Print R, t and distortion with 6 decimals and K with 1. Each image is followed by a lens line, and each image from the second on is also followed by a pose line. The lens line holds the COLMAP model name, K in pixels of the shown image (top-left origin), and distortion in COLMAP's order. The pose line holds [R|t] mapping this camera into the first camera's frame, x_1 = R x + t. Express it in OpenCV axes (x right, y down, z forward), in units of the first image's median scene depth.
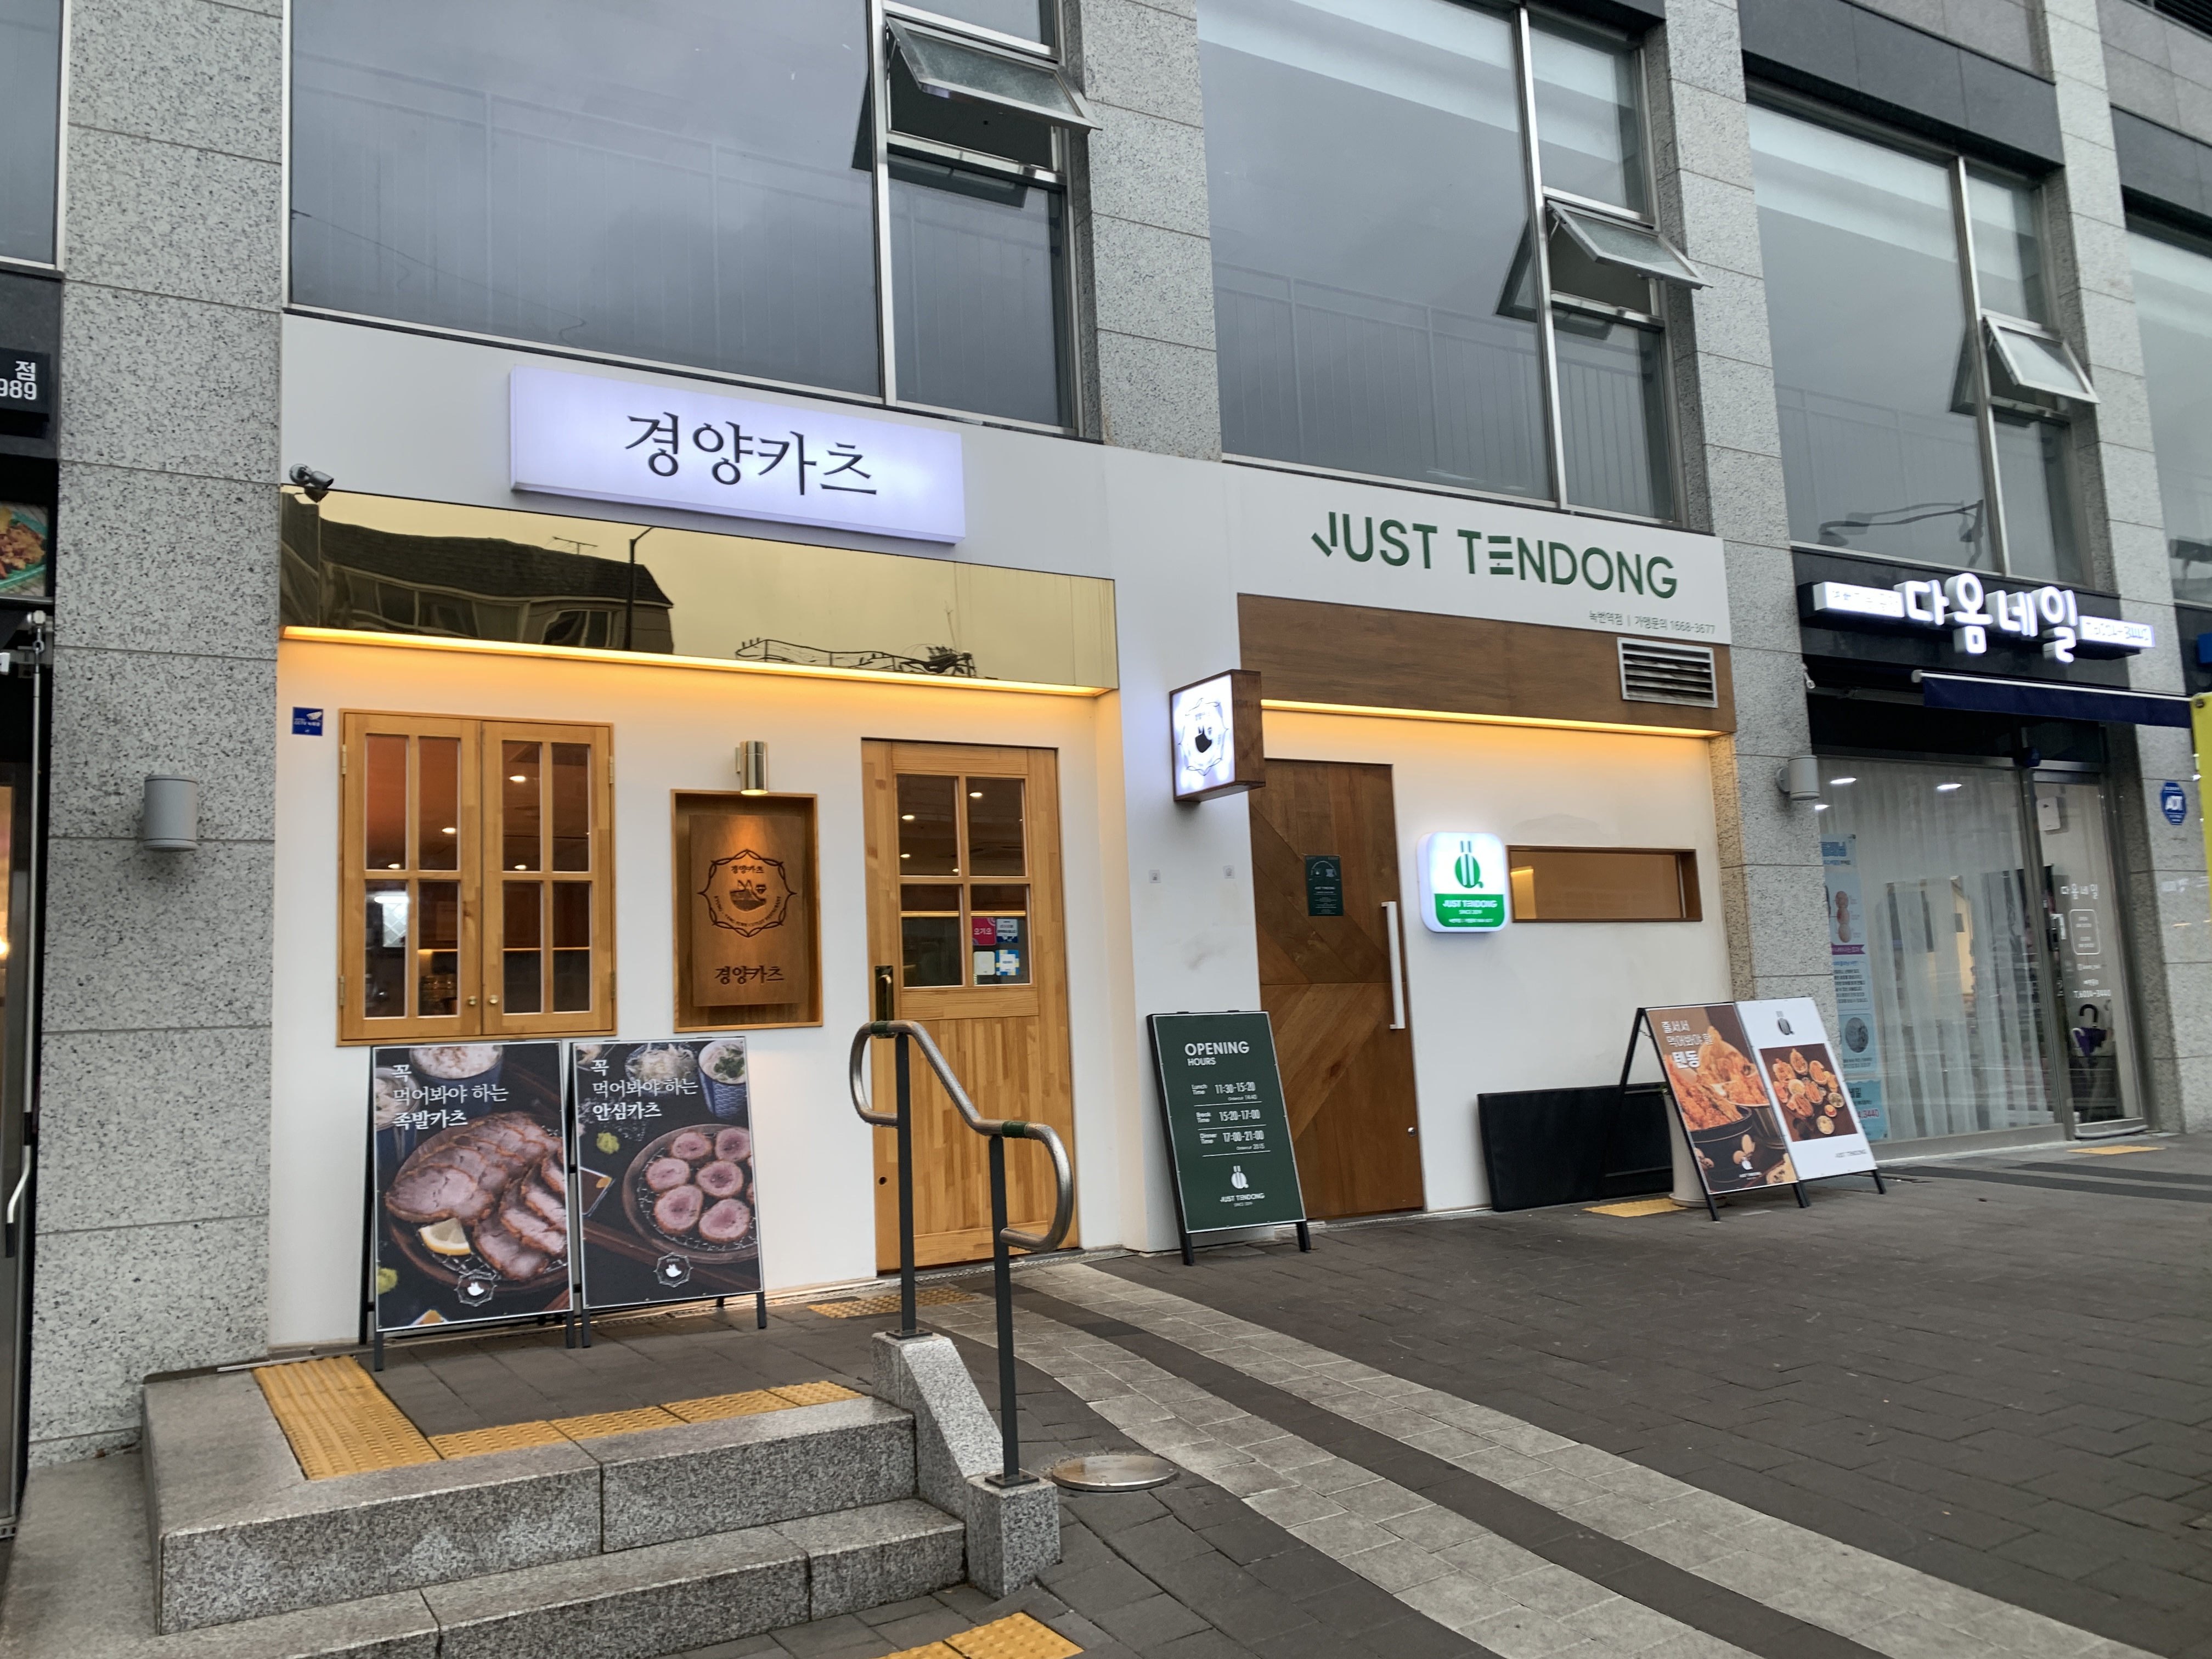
lens RADIAL K [[1674.7, 0, 1106.0], [0, 1674.7, 829.5], [0, 0, 1]] dist [0.017979, 0.011932]
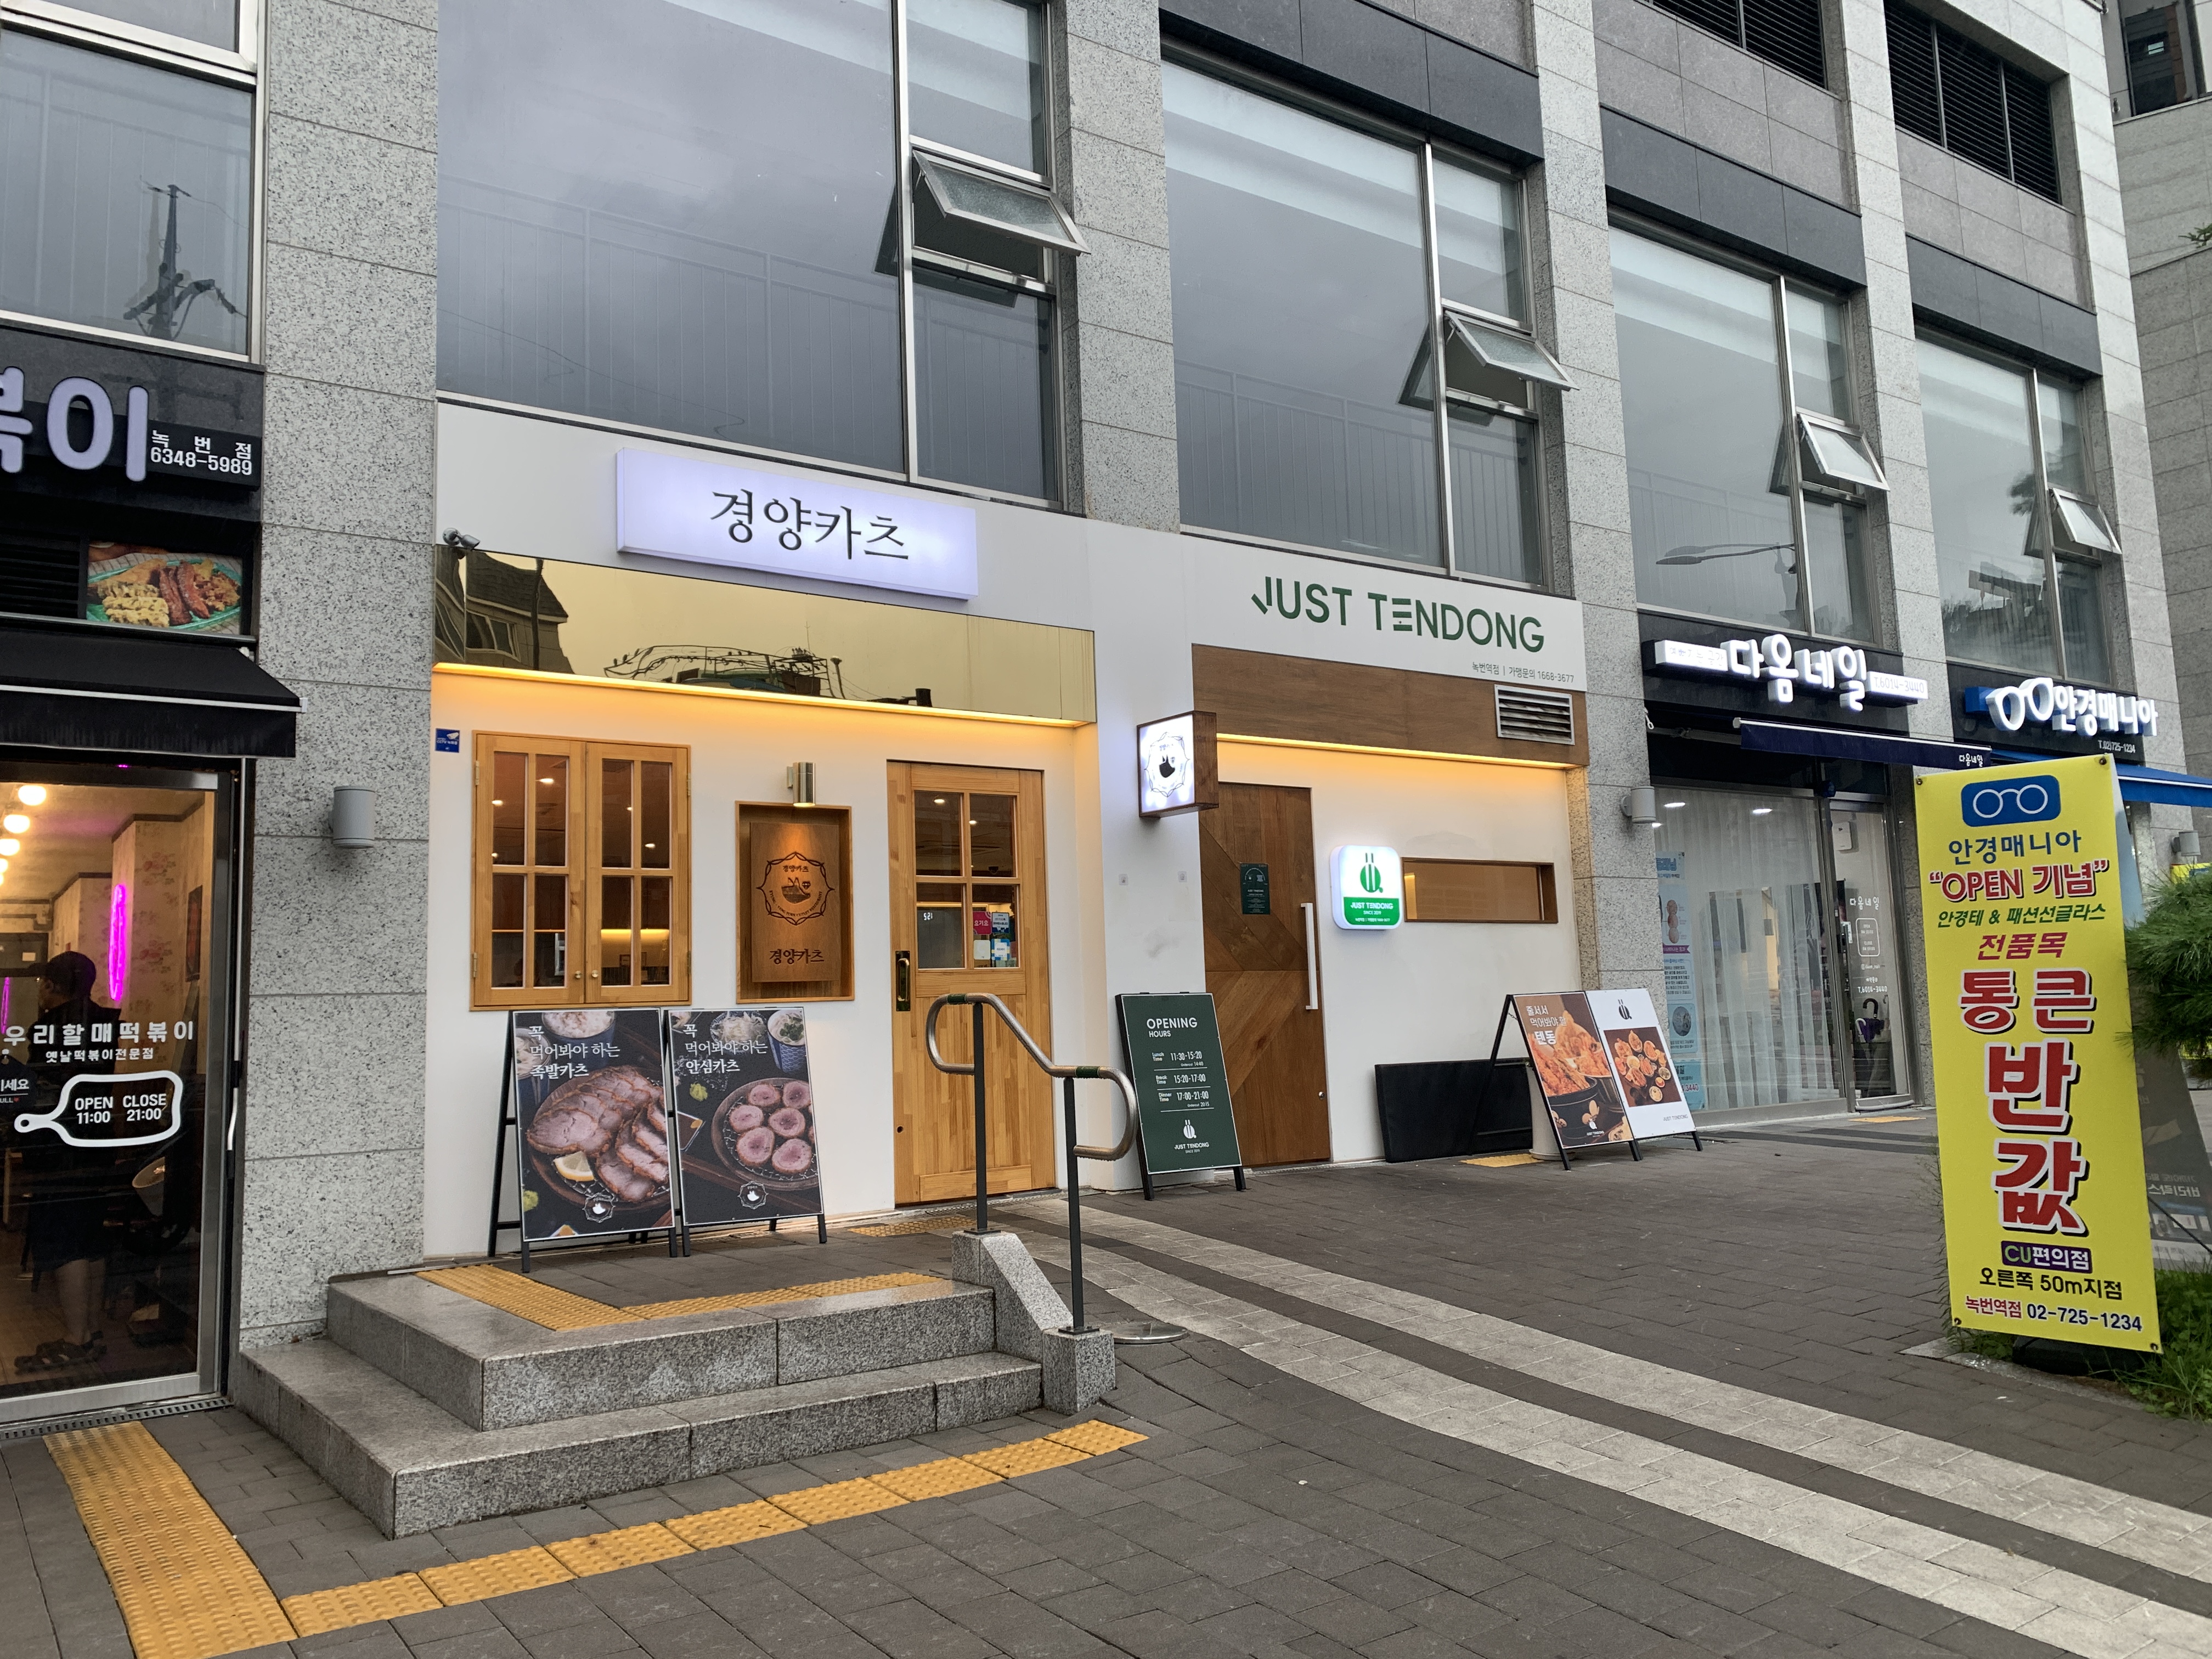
lens RADIAL K [[1695.5, 0, 1108.6], [0, 1695.5, 814.6], [0, 0, 1]] dist [0.066294, -0.074565]
pose [[0.995207, 0.022646, 0.095137, -0.107634], [-0.022556, 0.999744, -0.002022, -0.017561], [-0.095158, -0.000134, 0.995462, -0.234413]]
